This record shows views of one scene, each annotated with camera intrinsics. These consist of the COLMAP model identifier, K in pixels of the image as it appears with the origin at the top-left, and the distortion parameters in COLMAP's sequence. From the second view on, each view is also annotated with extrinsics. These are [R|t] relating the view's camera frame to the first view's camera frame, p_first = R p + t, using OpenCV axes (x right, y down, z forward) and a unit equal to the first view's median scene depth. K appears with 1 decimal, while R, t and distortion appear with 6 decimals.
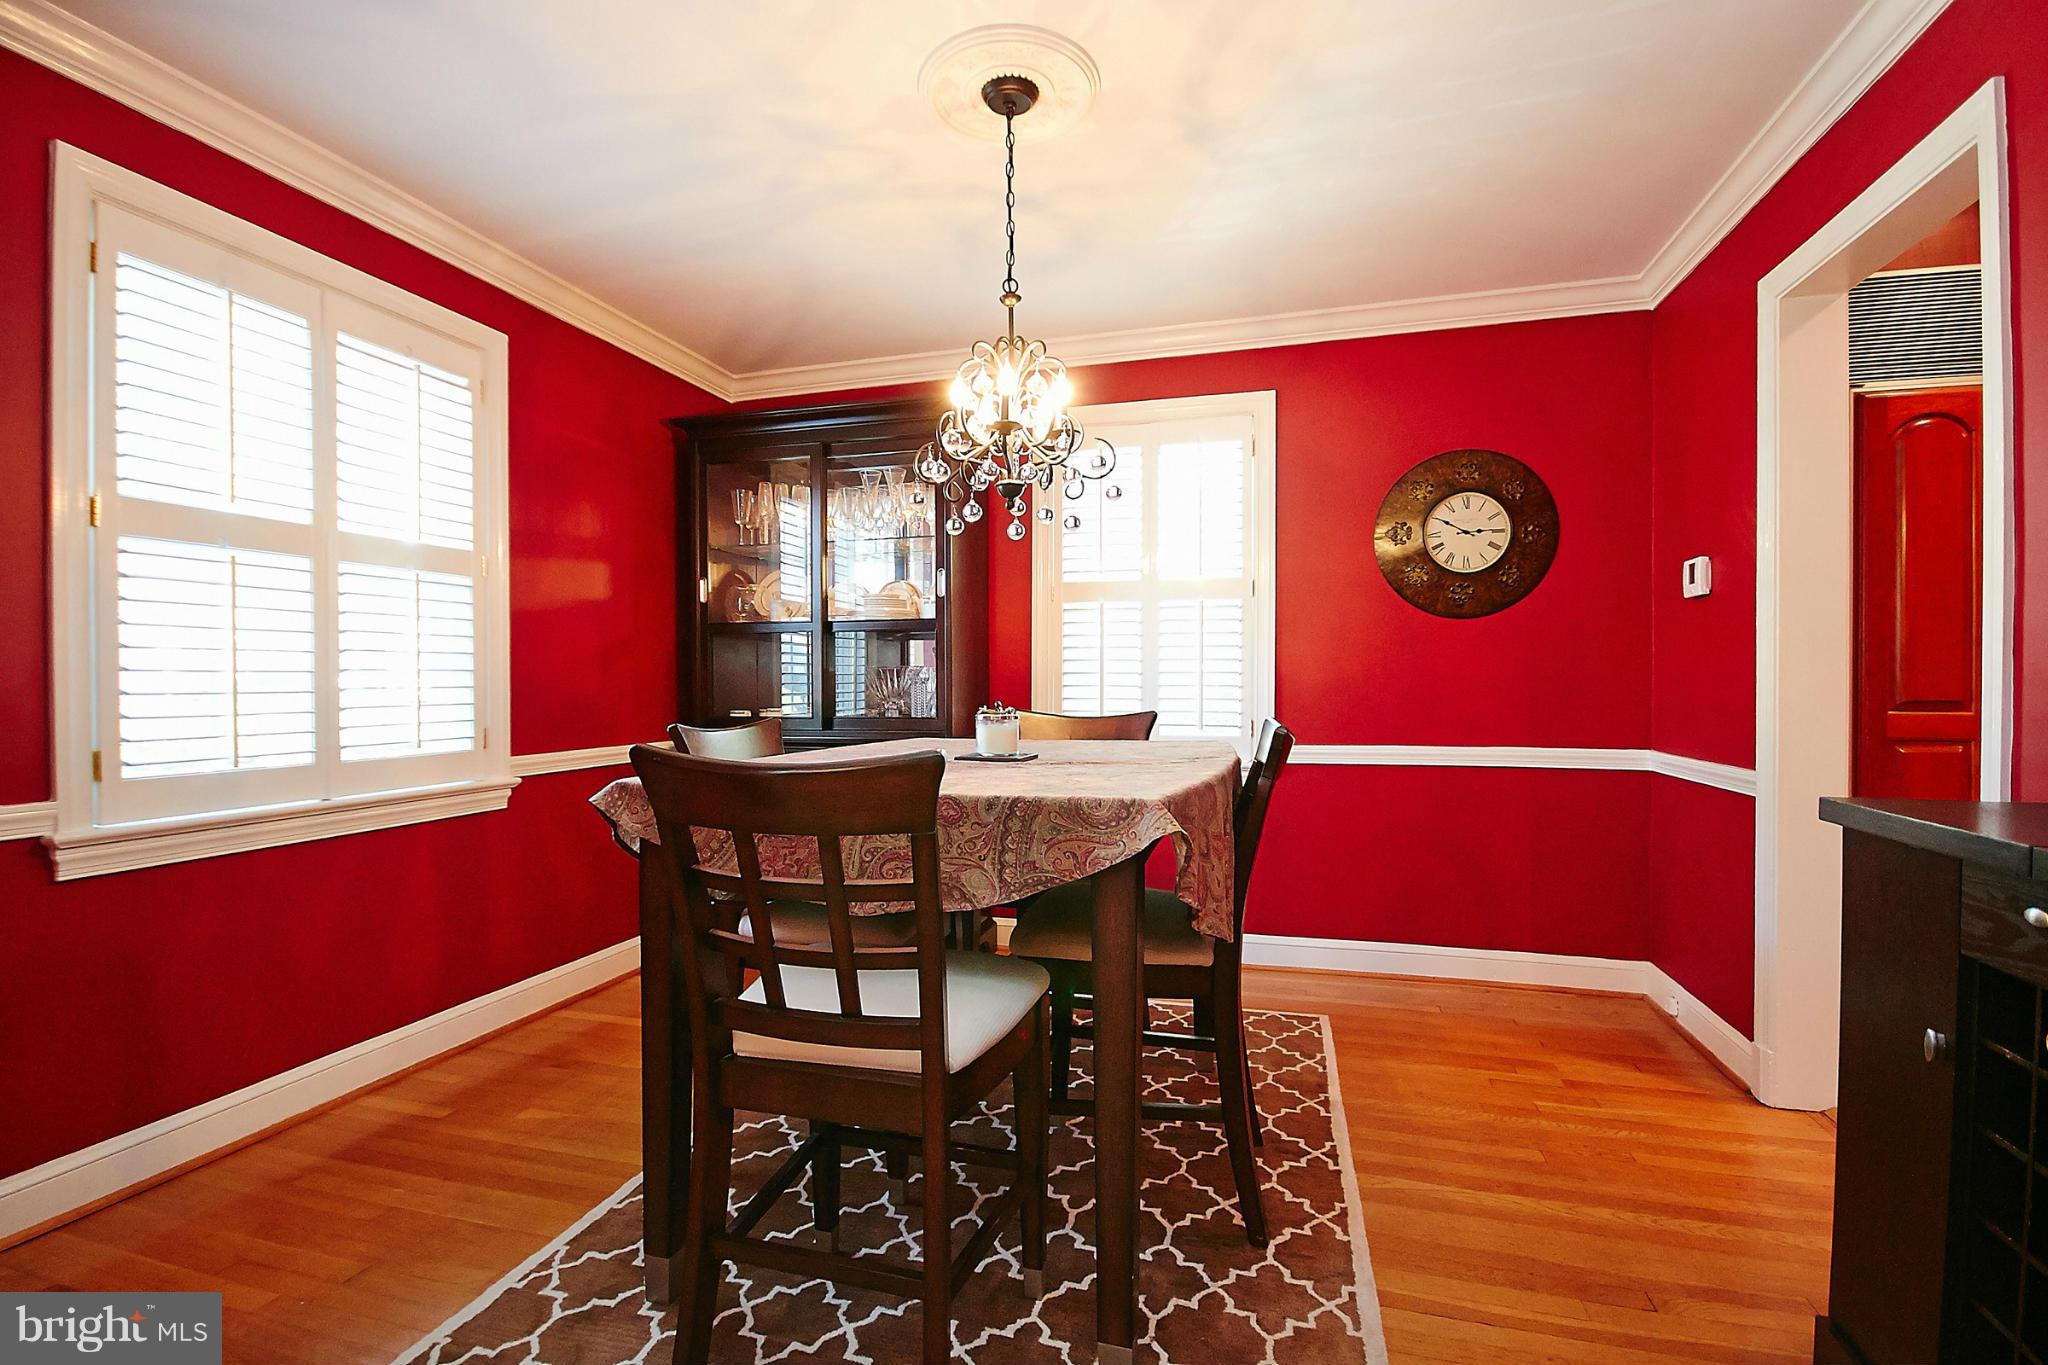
lens RADIAL K [[944.5, 0, 1033.9], [0, 944.5, 695.0], [0, 0, 1]] dist [-0.003425, 0.001064]
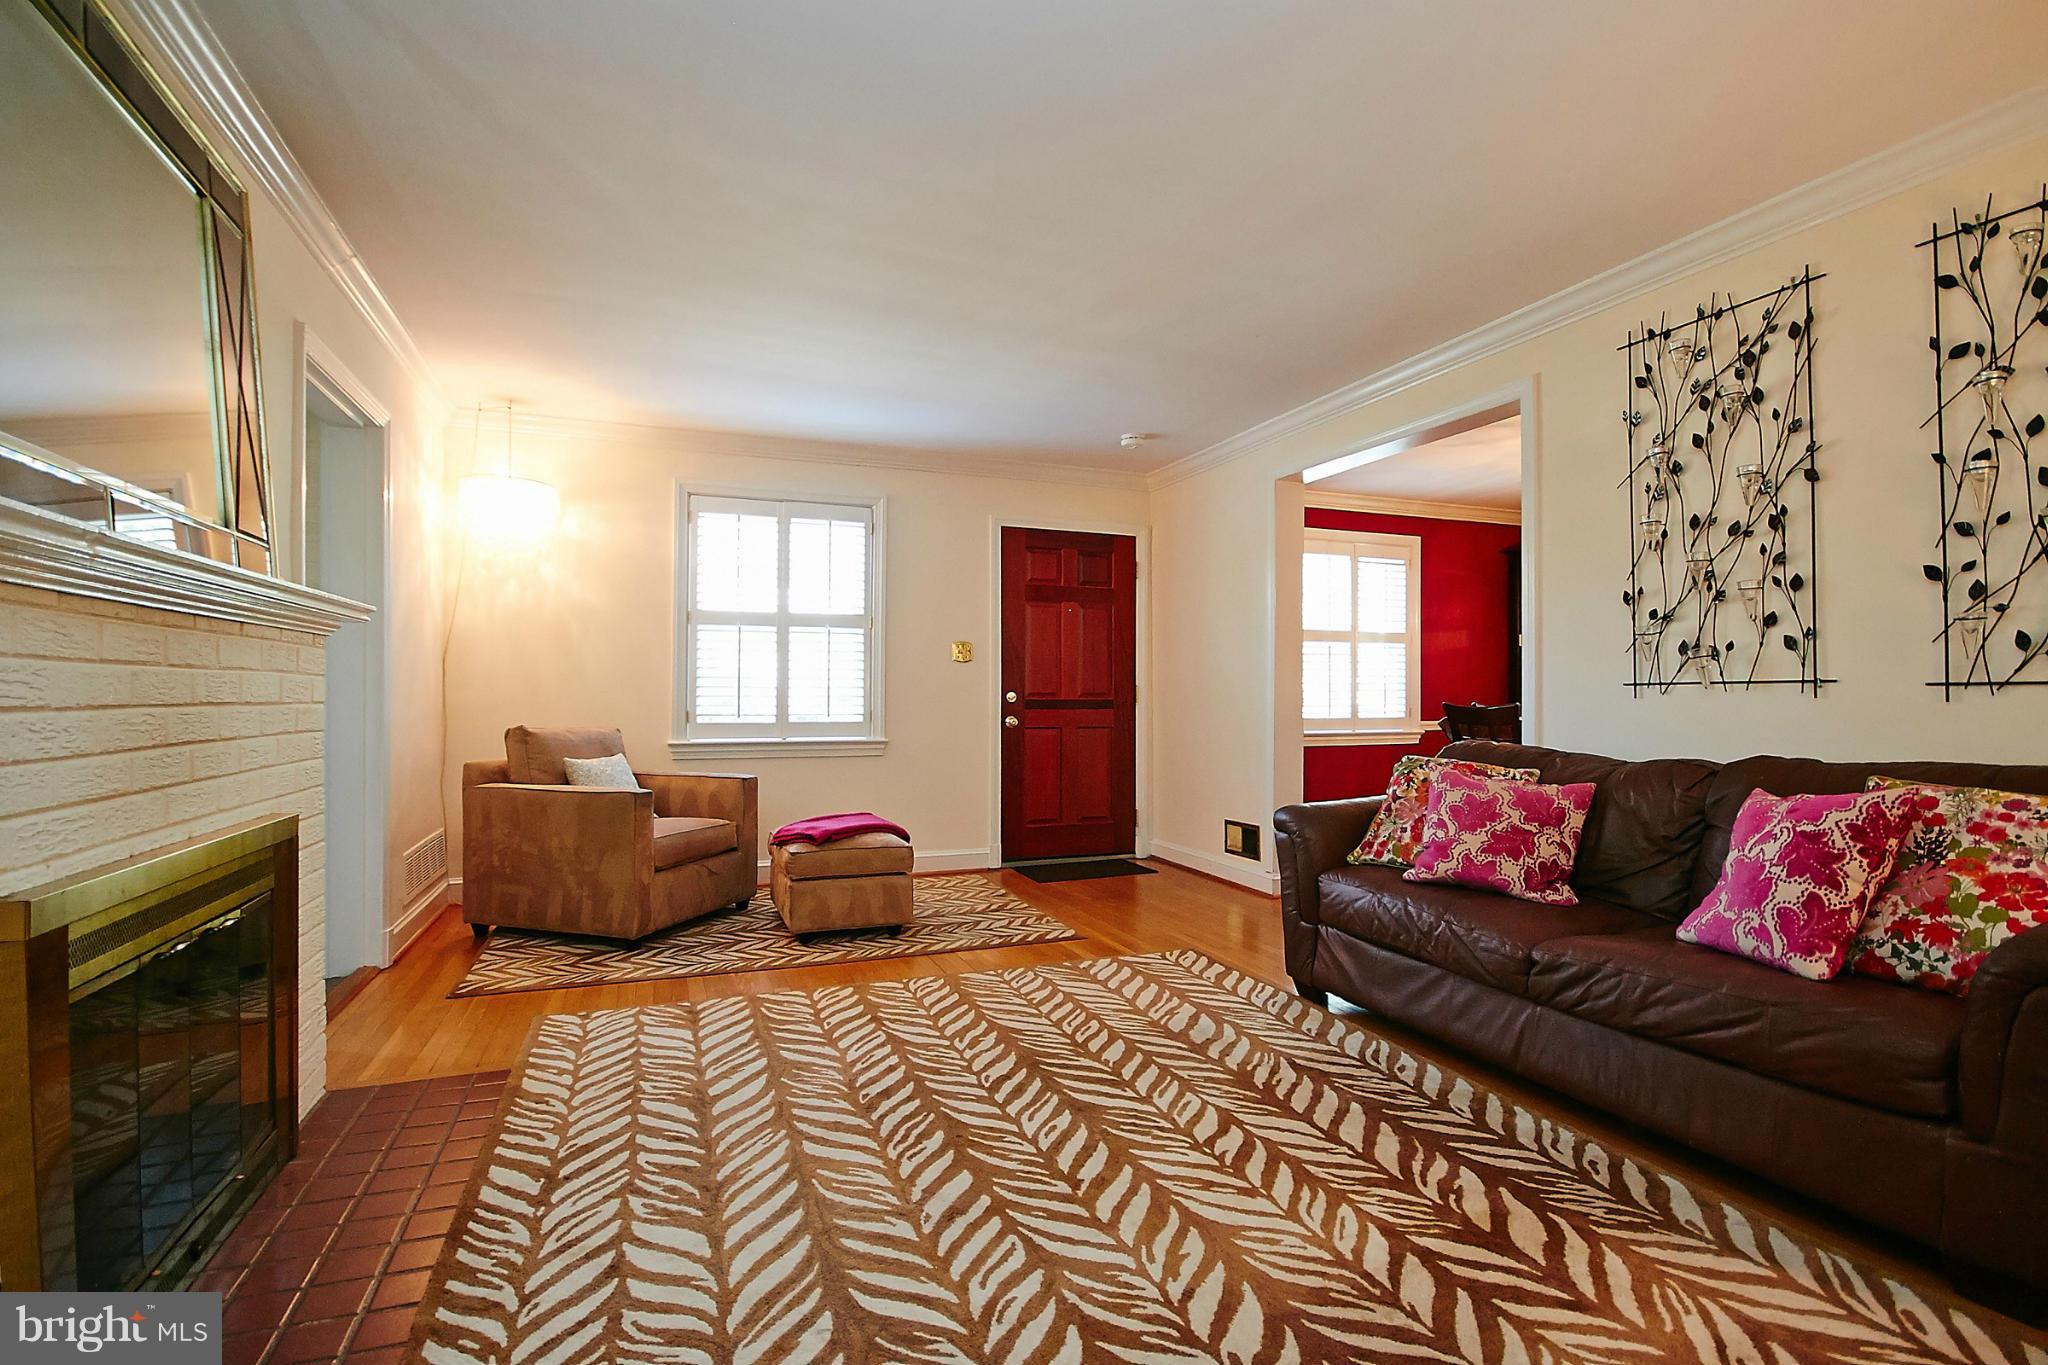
lens RADIAL K [[944.5, 0, 1013.6], [0, 944.5, 688.9], [0, 0, 1]] dist [-0.003425, 0.001064]
pose [[0.589975, -0.000974, -0.807421, 0.733776], [-0.011431, 0.999889, -0.009558, 0.023886], [0.807341, 0.014869, 0.589898, -1.183158]]
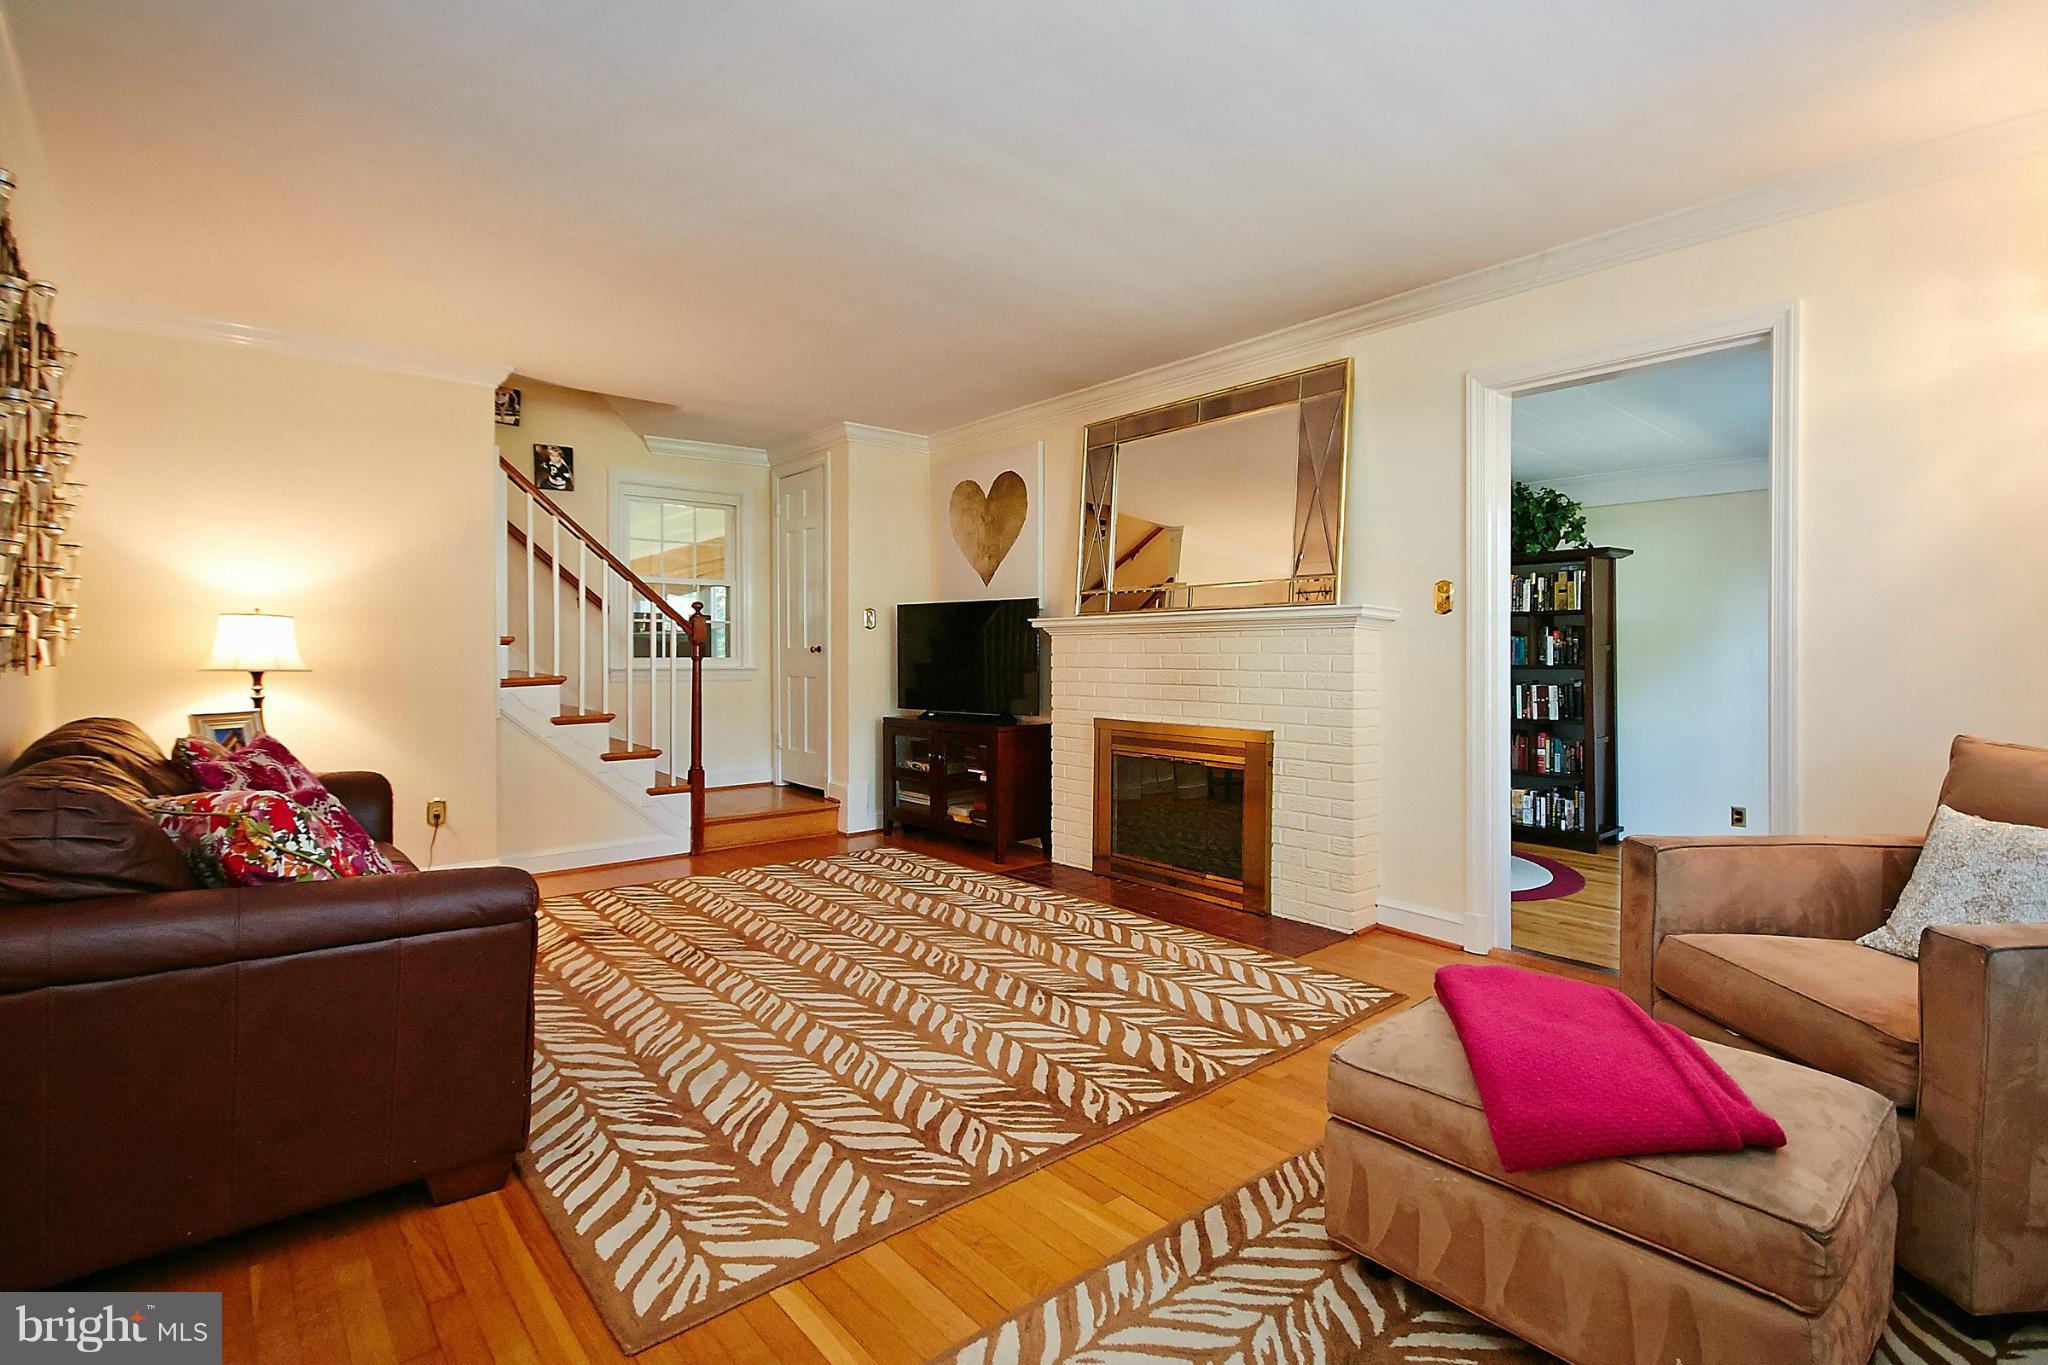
lens RADIAL K [[944.5, 0, 1025.8], [0, 944.5, 689.8], [0, 0, 1]] dist [-0.003425, 0.001064]
pose [[-0.830641, -0.019357, 0.556471, -0.662106], [0.006684, 0.998977, 0.044727, -0.003885], [-0.556767, 0.040872, -0.829662, 0.110776]]
